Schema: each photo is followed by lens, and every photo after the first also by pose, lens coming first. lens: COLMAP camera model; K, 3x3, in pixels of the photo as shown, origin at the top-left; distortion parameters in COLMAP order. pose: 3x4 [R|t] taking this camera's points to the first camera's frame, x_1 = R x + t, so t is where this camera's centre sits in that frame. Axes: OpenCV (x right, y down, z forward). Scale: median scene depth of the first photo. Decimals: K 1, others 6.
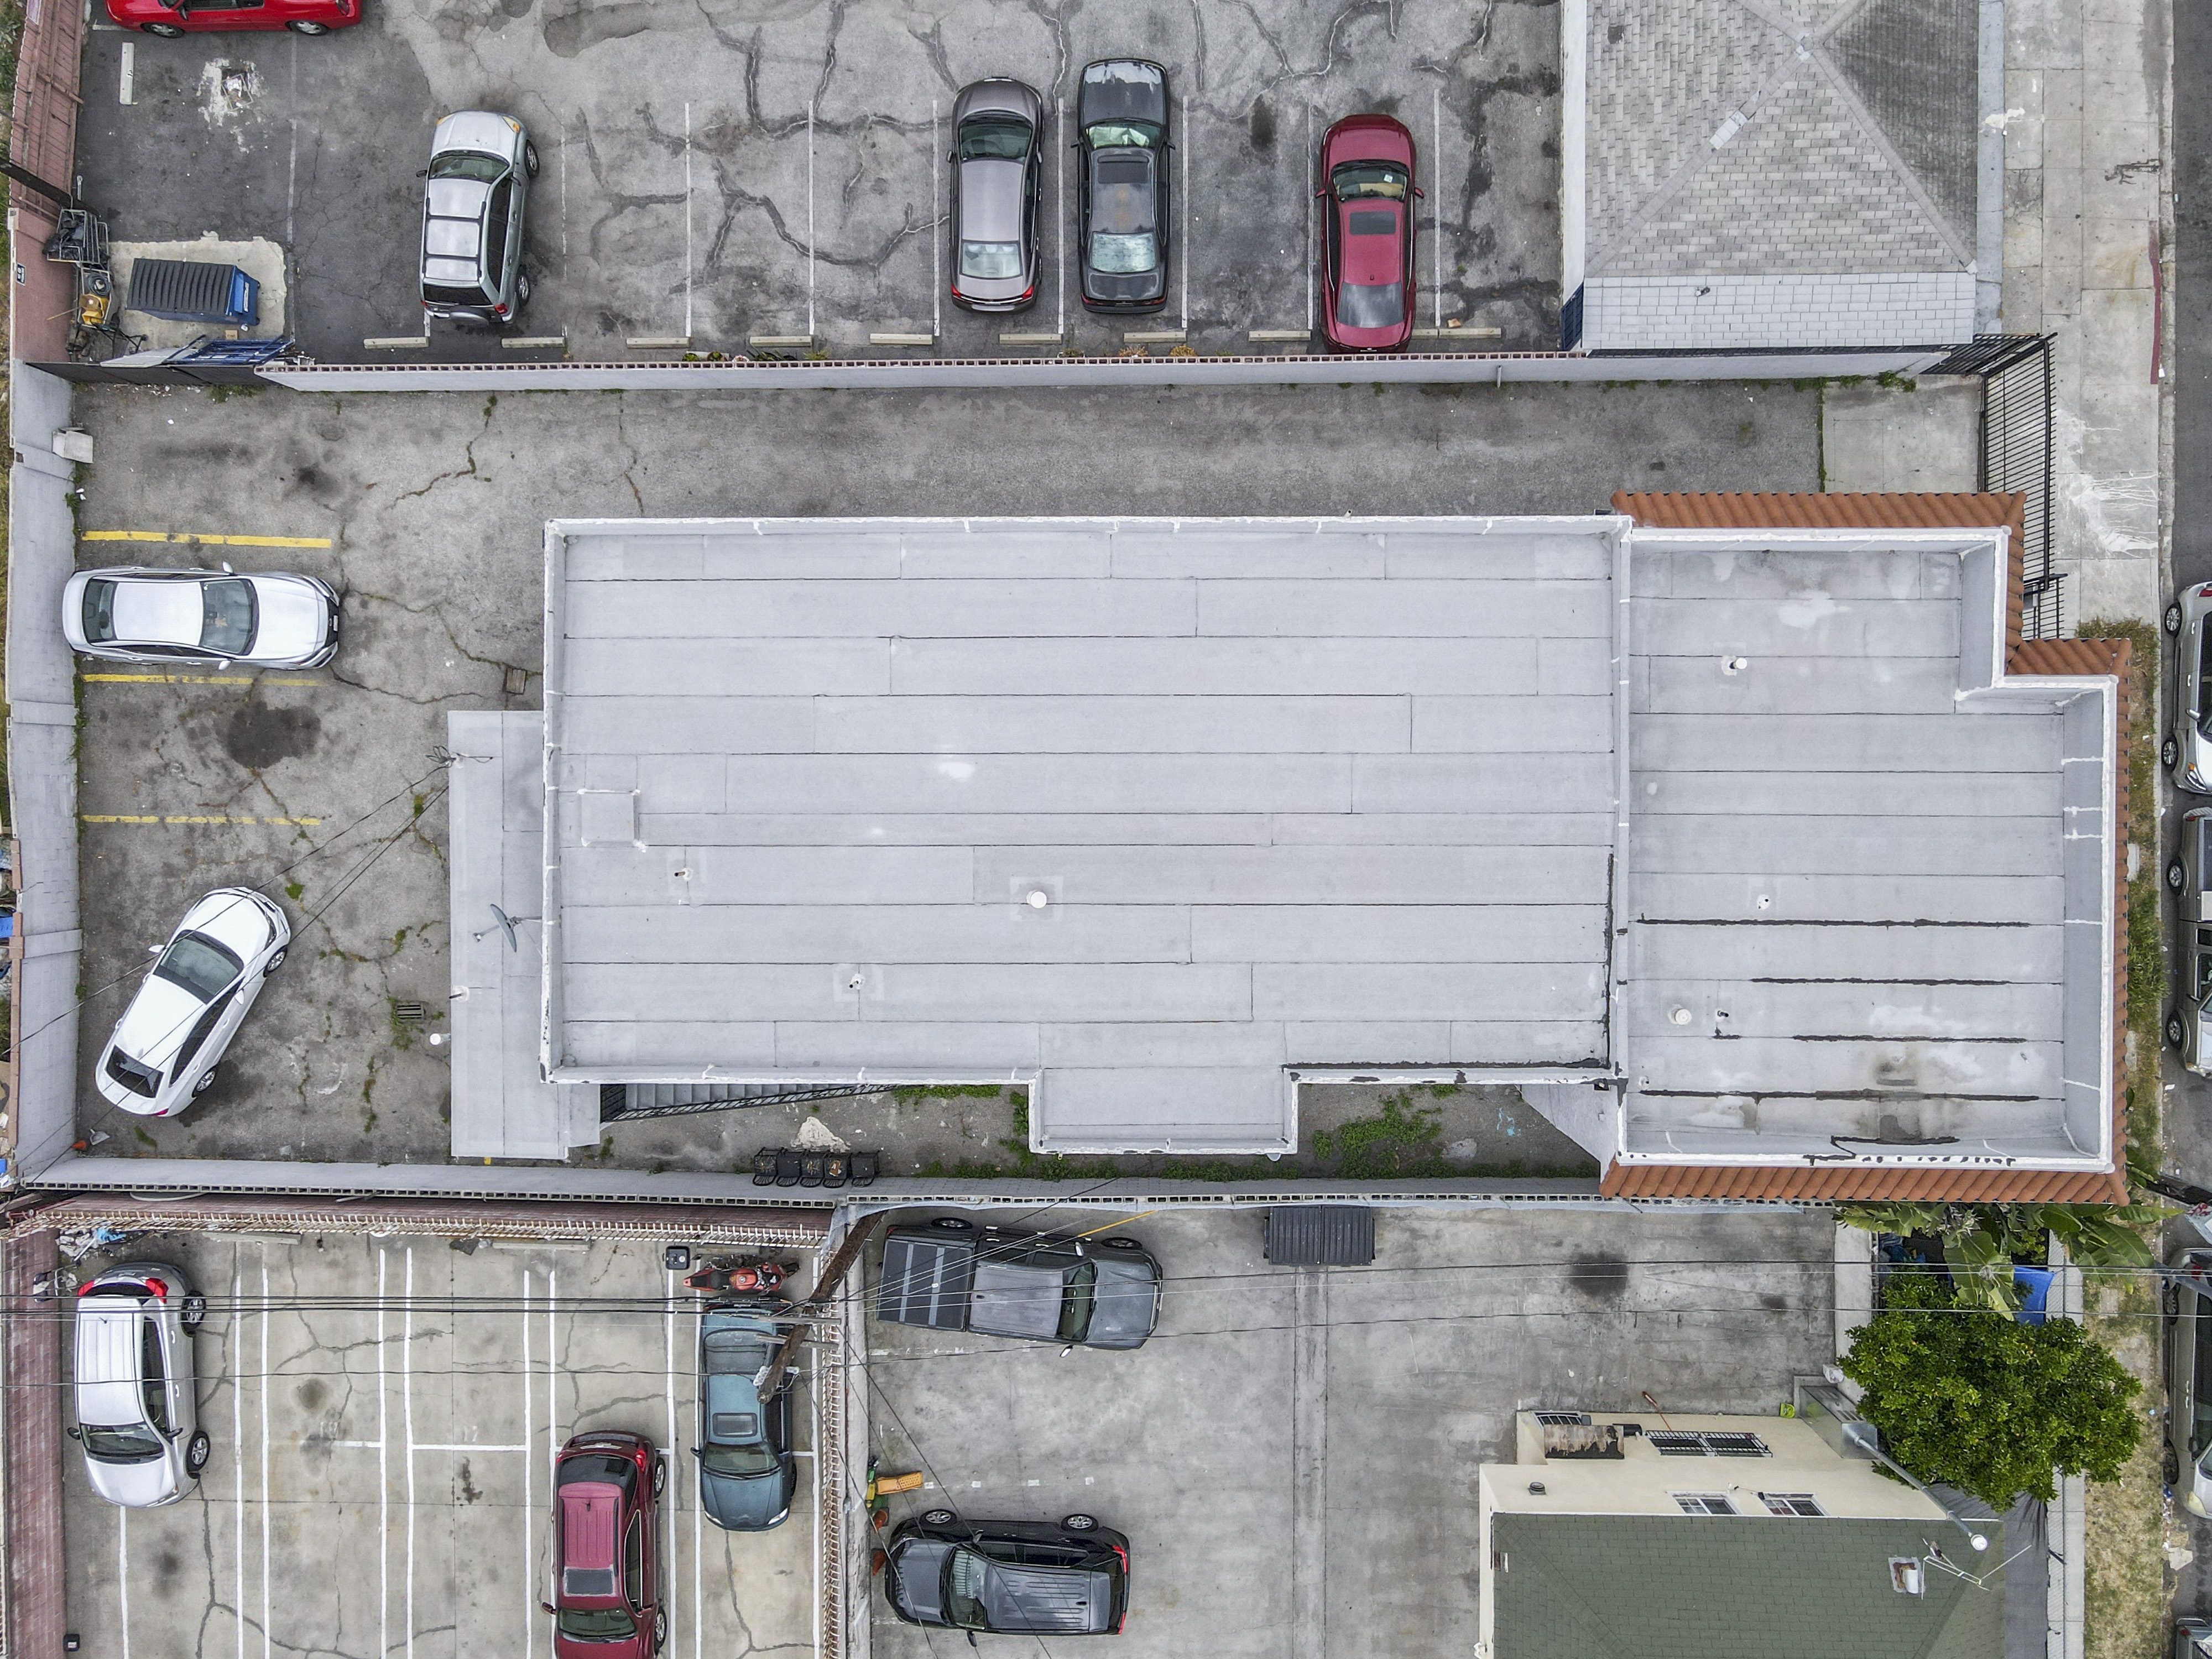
lens RADIAL K [[1540.4, 0, 1106.7], [0, 1540.4, 820.3], [0, 0, 1]] dist [0.024794, 0.000613]
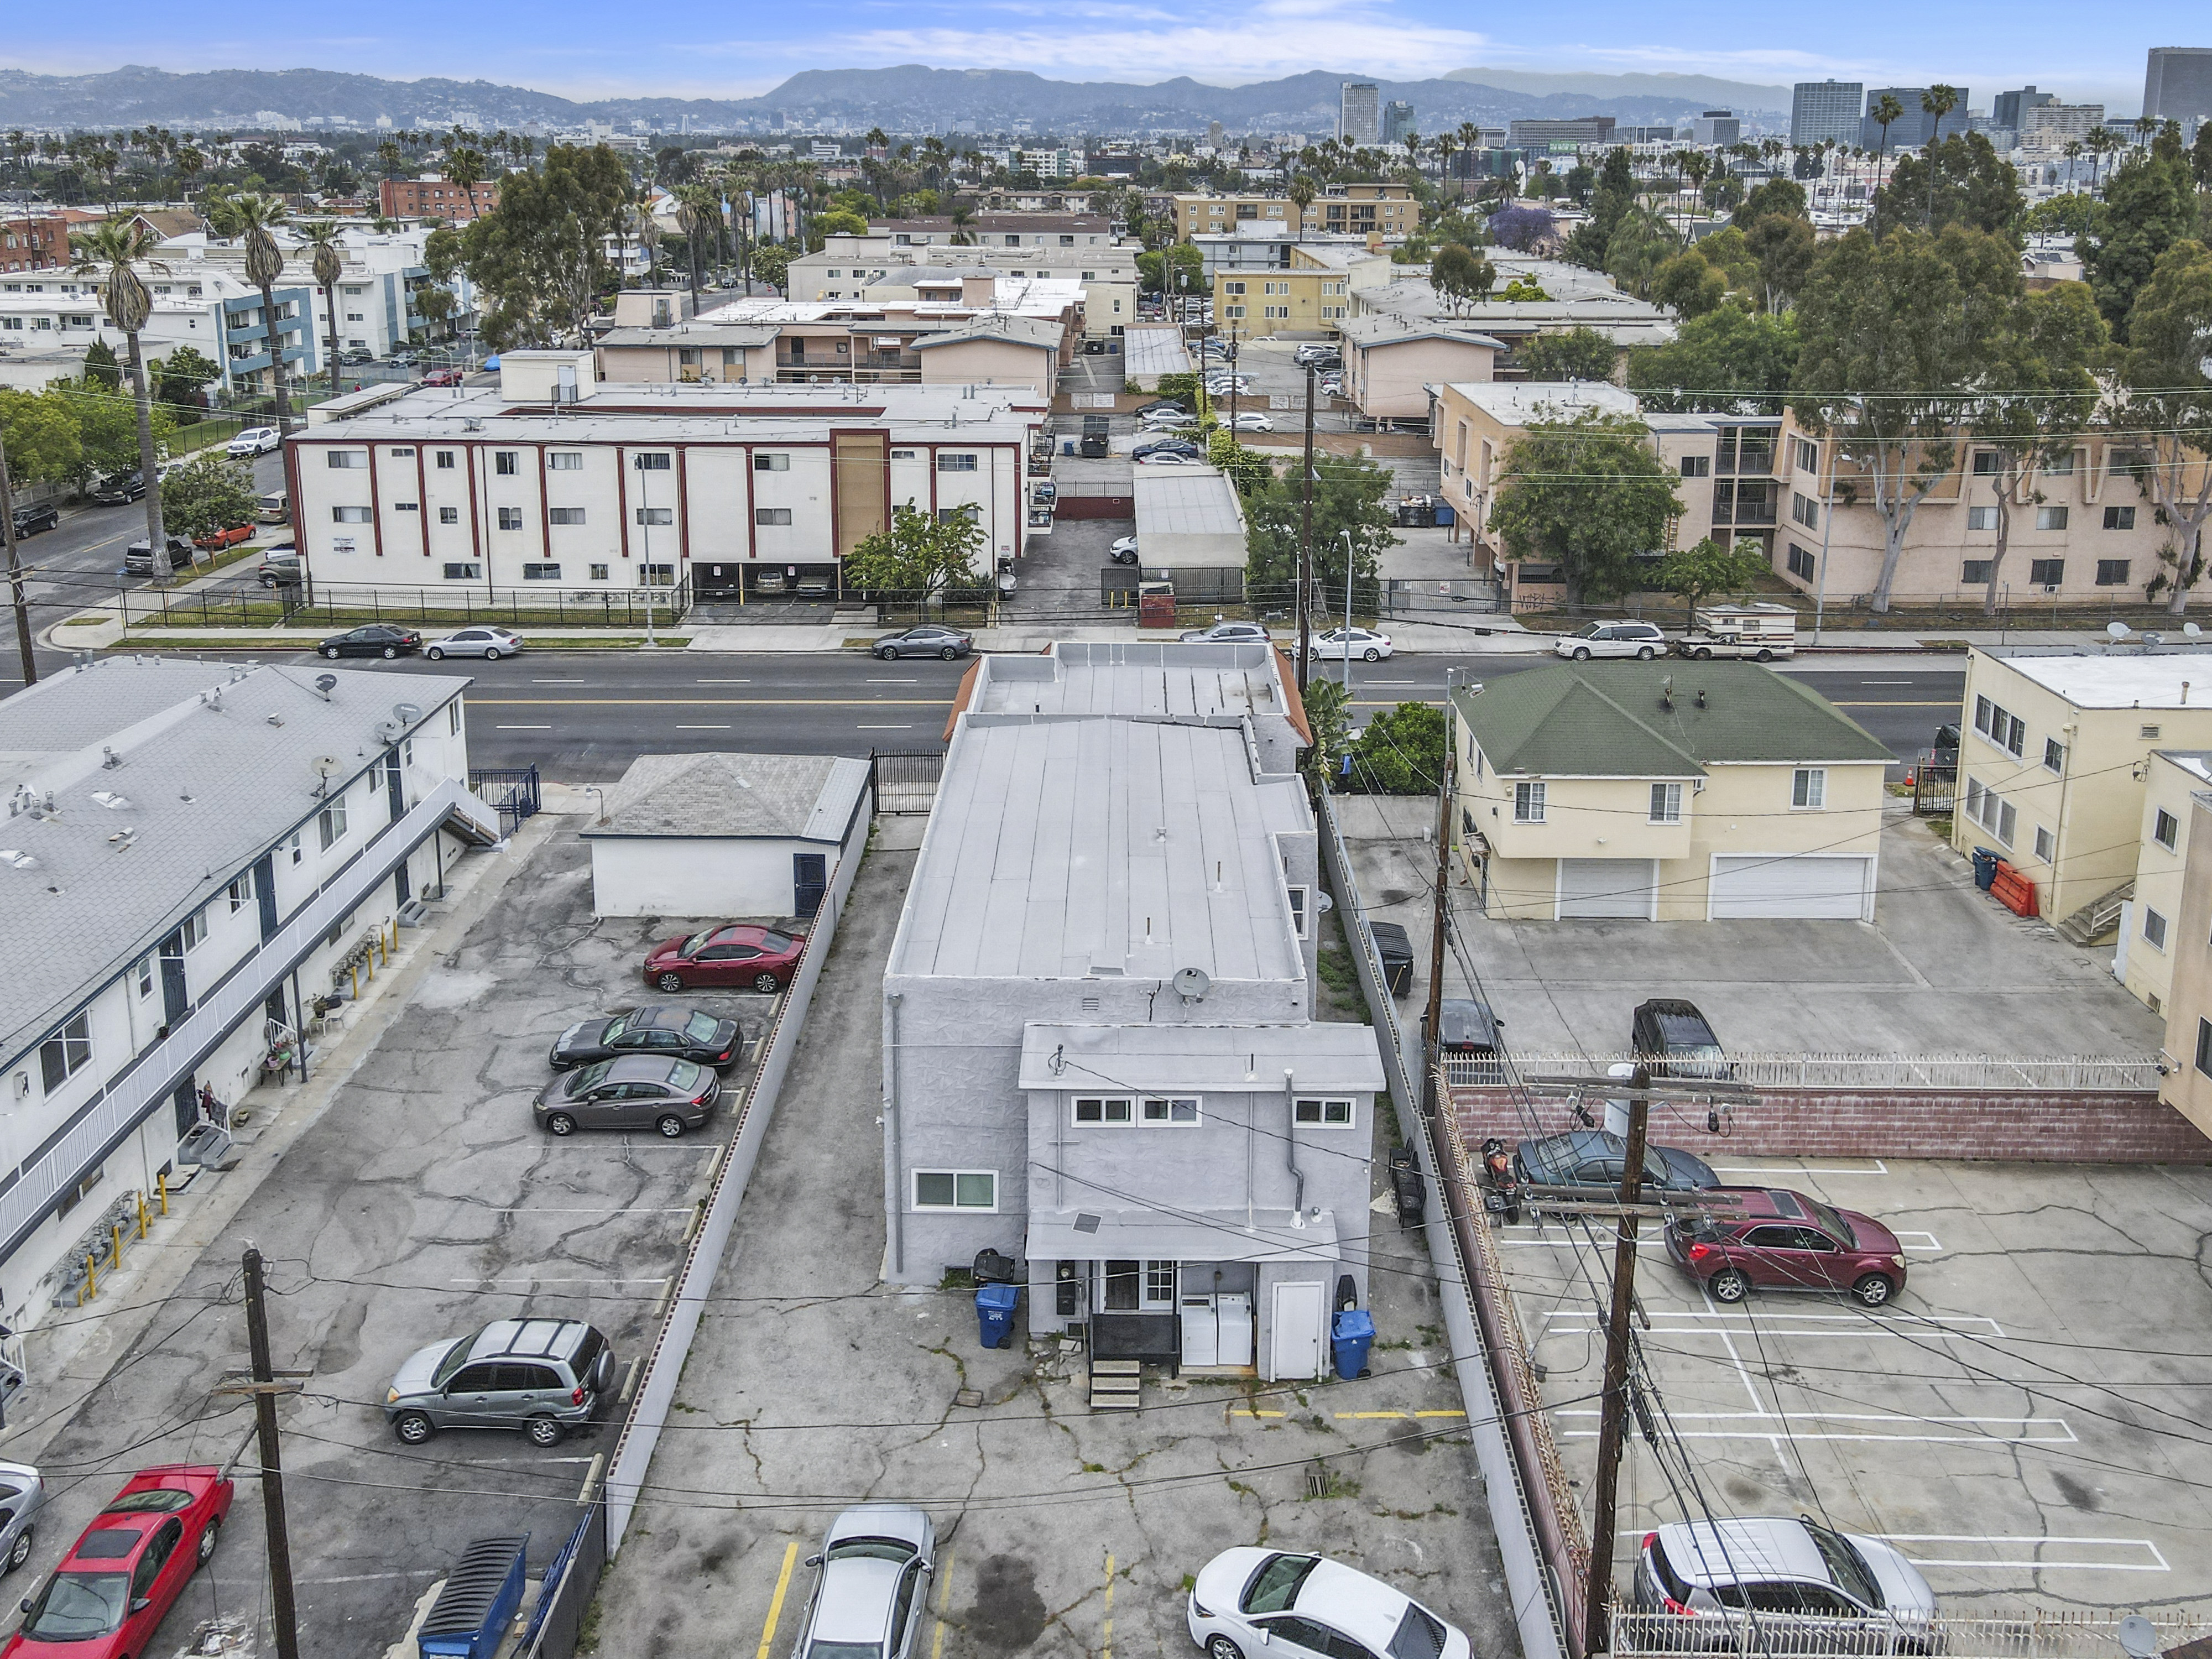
lens RADIAL K [[1540.4, 0, 1112.3], [0, 1540.4, 828.4], [0, 0, 1]] dist [0.024794, 0.000613]
pose [[0.007995, -0.405699, 0.913972, -1.136830], [0.999967, 0.001907, -0.007901, 0.008146], [0.001463, 0.914005, 0.405701, 0.273517]]
